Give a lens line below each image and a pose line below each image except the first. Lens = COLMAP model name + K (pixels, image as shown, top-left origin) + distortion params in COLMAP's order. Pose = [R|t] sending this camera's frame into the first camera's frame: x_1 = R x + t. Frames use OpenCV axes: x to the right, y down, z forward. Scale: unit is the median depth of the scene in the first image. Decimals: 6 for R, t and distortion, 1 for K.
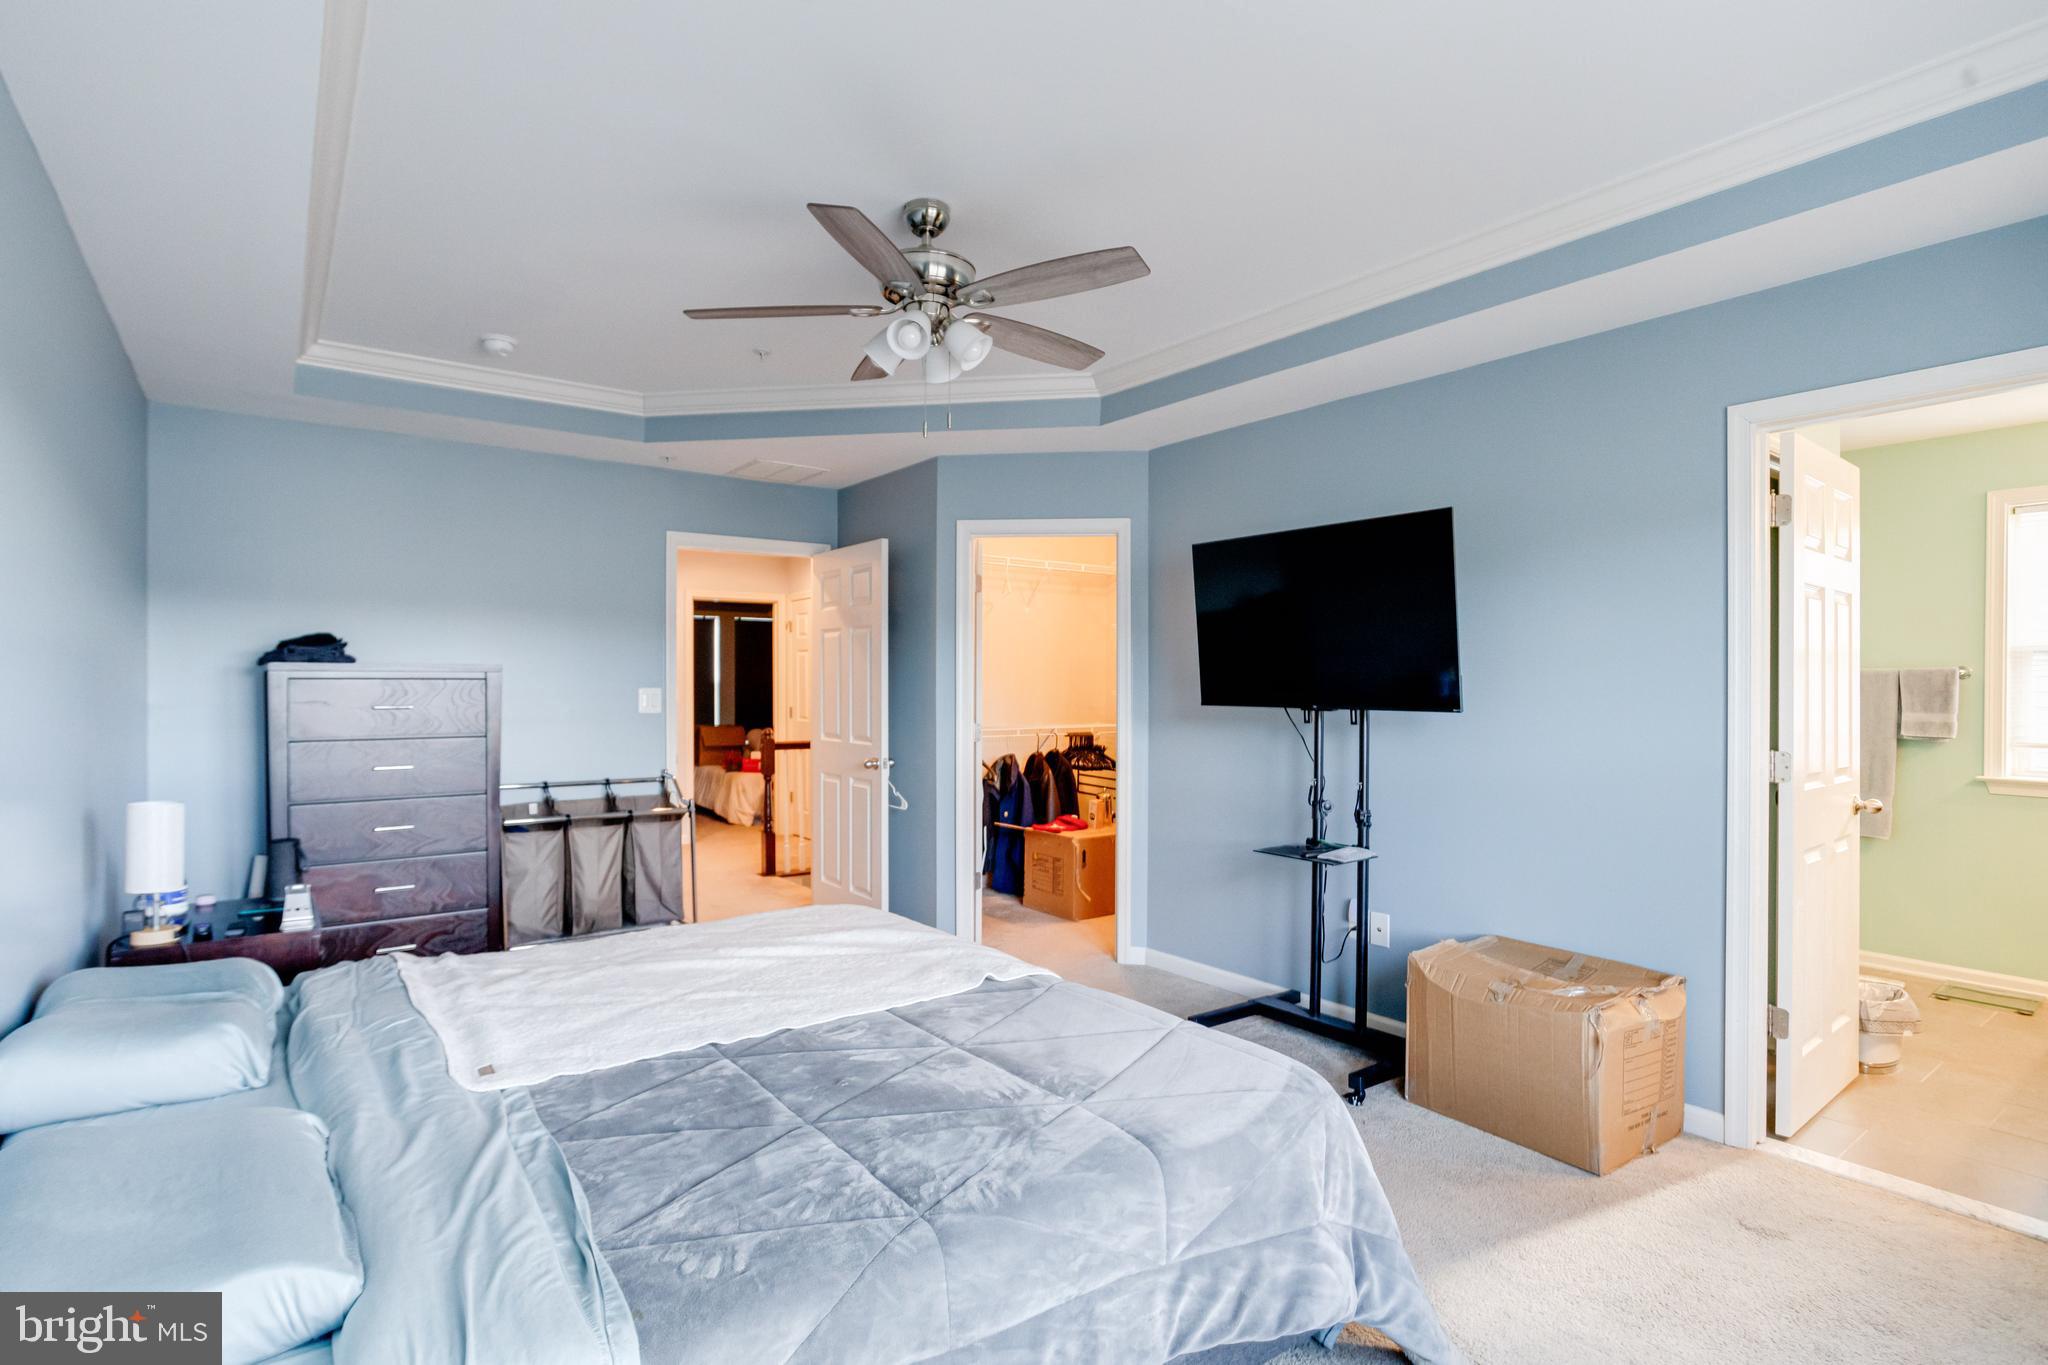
lens RADIAL K [[1005.9, 0, 1018.8], [0, 1005.9, 687.9], [0, 0, 1]] dist [-0.014003, 0.000531]
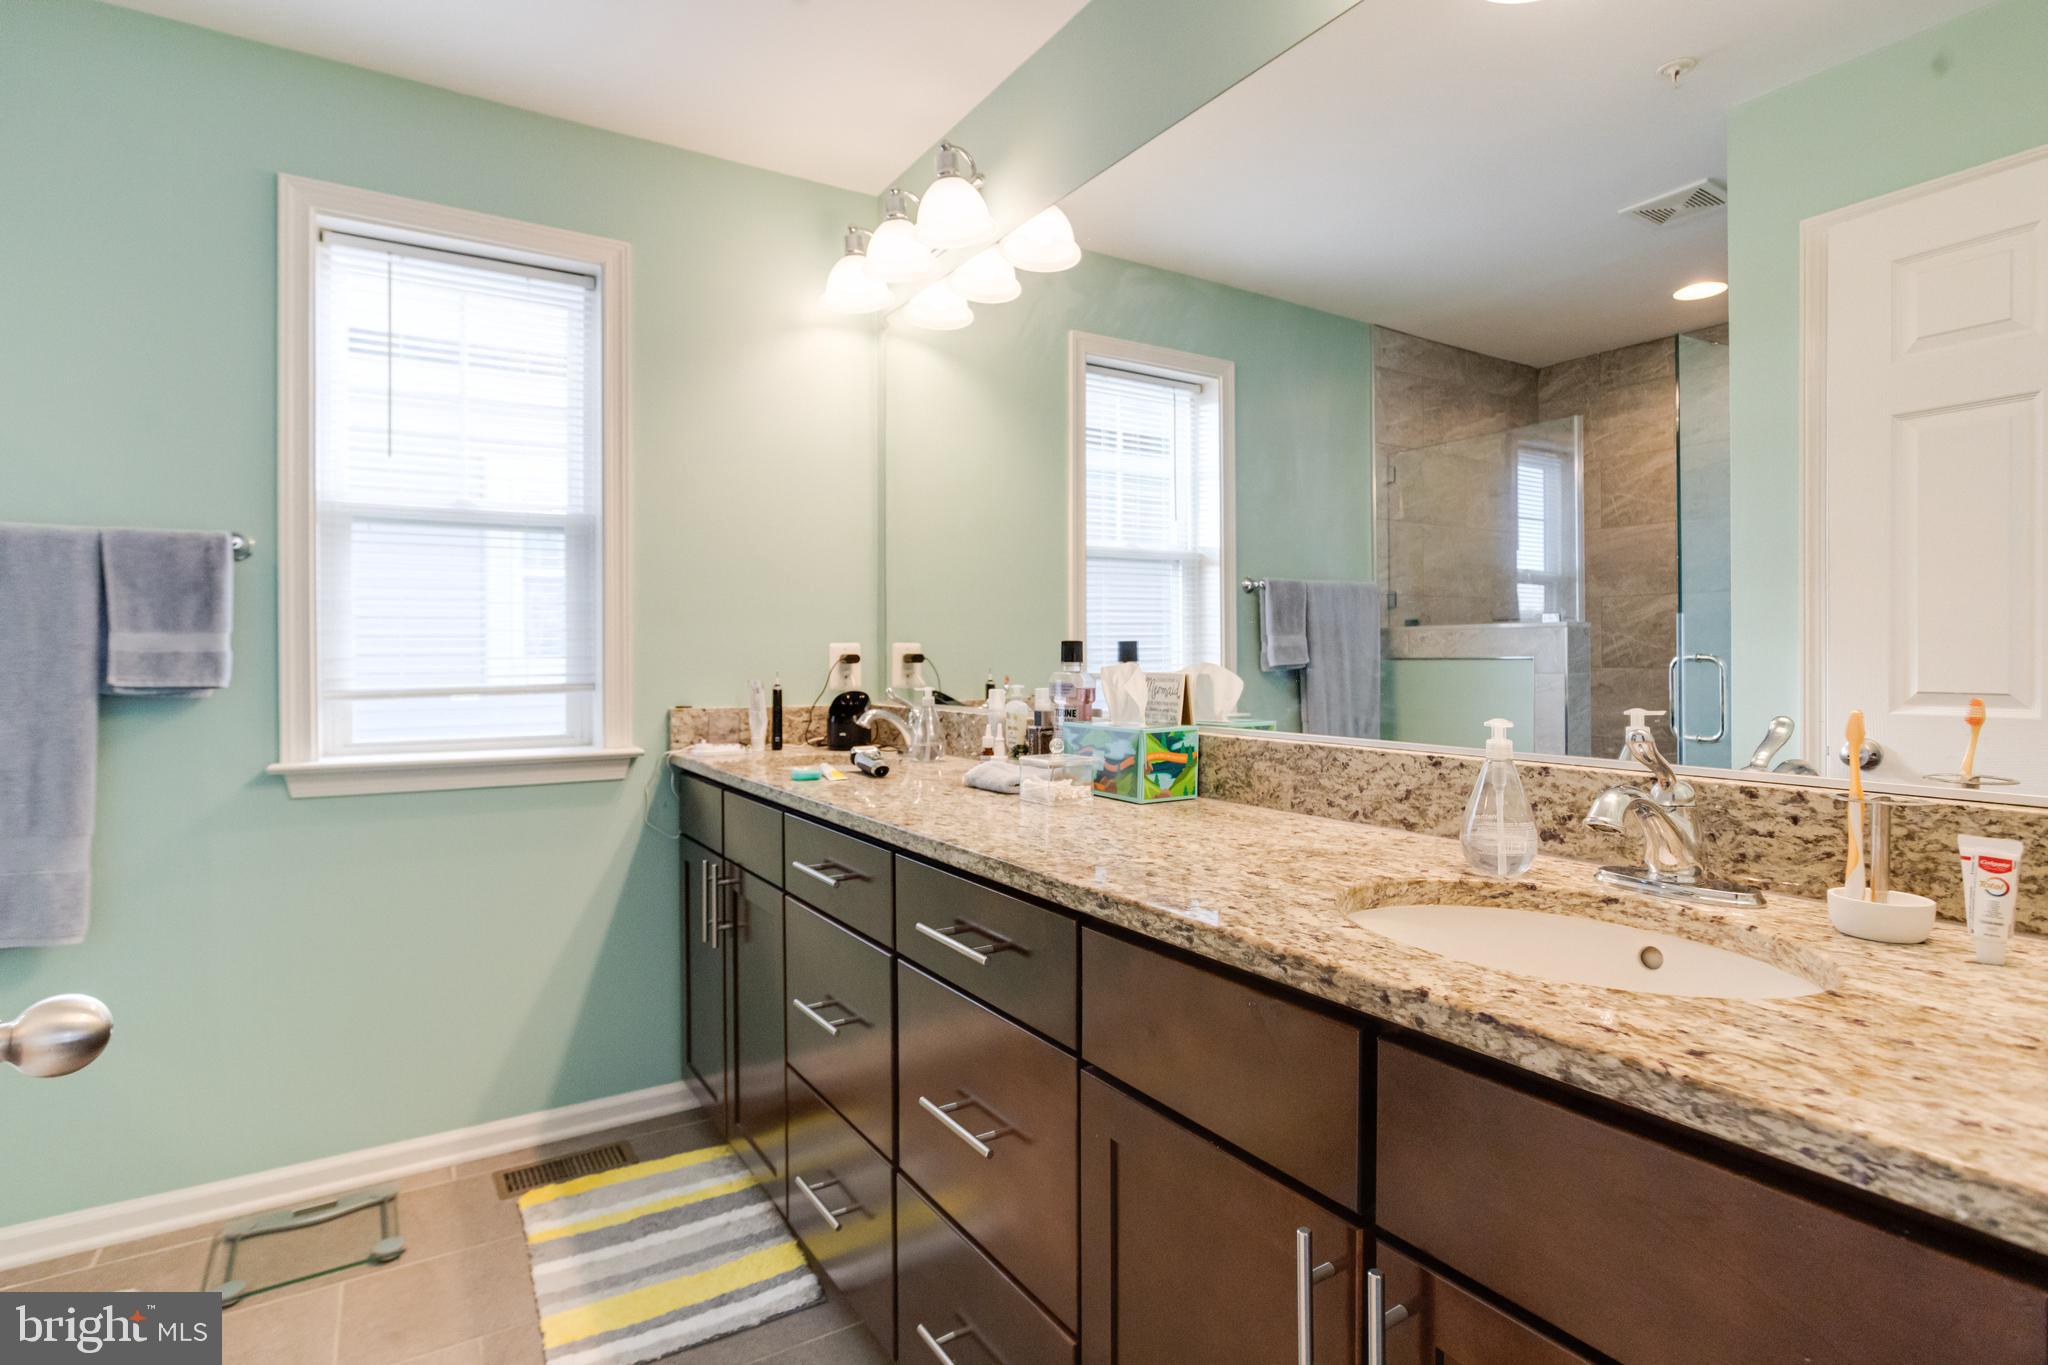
lens RADIAL K [[1005.9, 0, 982.3], [0, 1005.9, 662.4], [0, 0, 1]] dist [-0.014003, 0.000531]
pose [[0.100282, -0.003654, 0.994952, 0.519931], [0.019637, 0.999806, 0.001693, 0.045069], [-0.994765, 0.019368, 0.100335, 0.607166]]
